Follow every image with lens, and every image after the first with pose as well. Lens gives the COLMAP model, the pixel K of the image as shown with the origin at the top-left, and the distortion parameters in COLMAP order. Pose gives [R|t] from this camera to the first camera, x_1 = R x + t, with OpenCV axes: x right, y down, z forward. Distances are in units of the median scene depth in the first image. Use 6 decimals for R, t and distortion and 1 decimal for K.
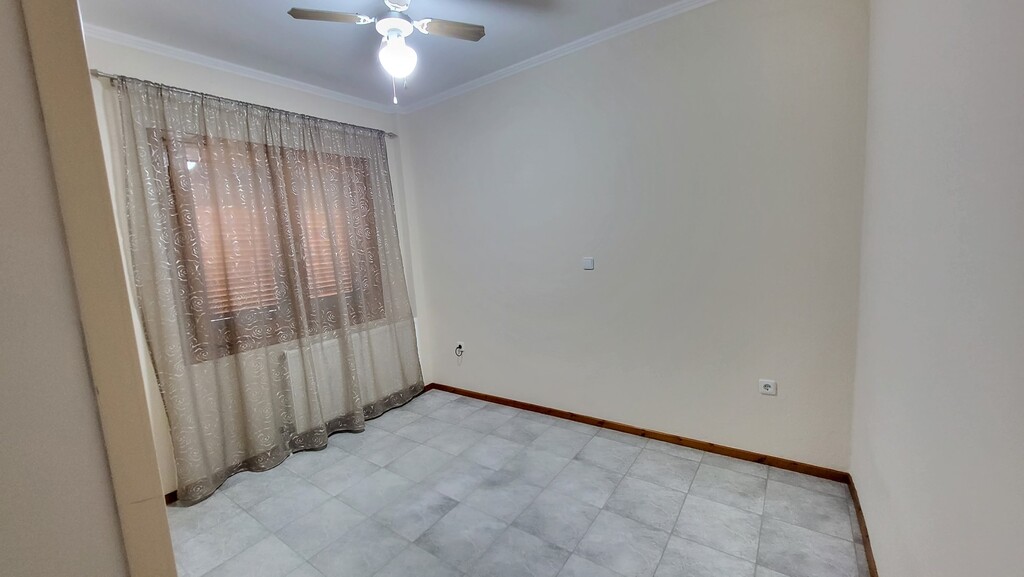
lens RADIAL K [[401.9, 0, 505.8], [0, 401.9, 286.0], [0, 0, 1]] dist [0.000020, -0.000014]
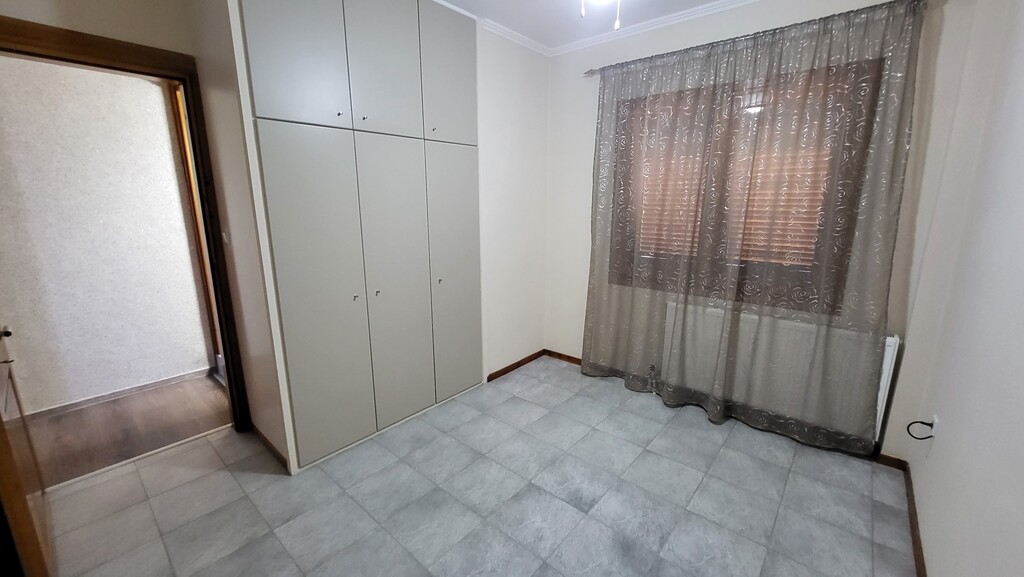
lens RADIAL K [[401.9, 0, 505.8], [0, 401.9, 286.0], [0, 0, 1]] dist [0.000020, -0.000014]
pose [[-0.093876, 0.274645, -0.956952, 0.465545], [-0.110738, 0.952352, 0.284188, -0.120658], [0.989406, 0.132649, -0.058990, 0.639349]]
